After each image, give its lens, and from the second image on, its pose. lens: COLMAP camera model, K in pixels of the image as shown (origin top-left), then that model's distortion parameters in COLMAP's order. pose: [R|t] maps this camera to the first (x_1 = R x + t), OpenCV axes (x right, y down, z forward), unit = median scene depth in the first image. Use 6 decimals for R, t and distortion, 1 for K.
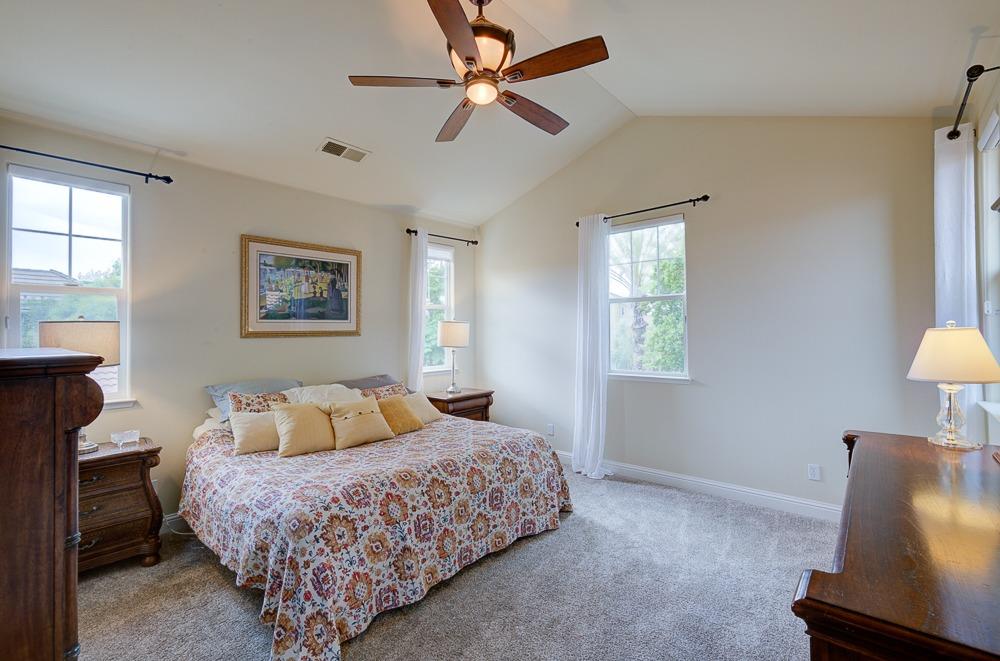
lens RADIAL K [[445.7, 0, 498.1], [0, 445.7, 328.5], [0, 0, 1]] dist [0.004902, 0.000595]
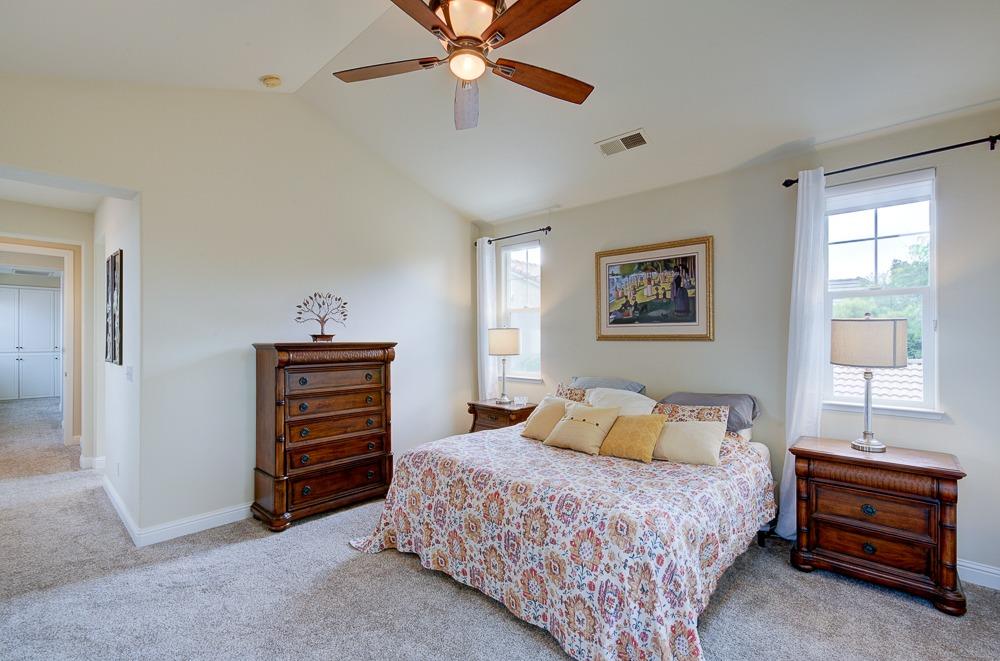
lens RADIAL K [[445.7, 0, 499.2], [0, 445.7, 332.9], [0, 0, 1]] dist [0.004902, 0.000595]
pose [[-0.026656, 0.006882, -0.999621, 0.566709], [0.007783, 0.999947, 0.006677, -0.007460], [0.999614, -0.007602, -0.026708, 0.709091]]
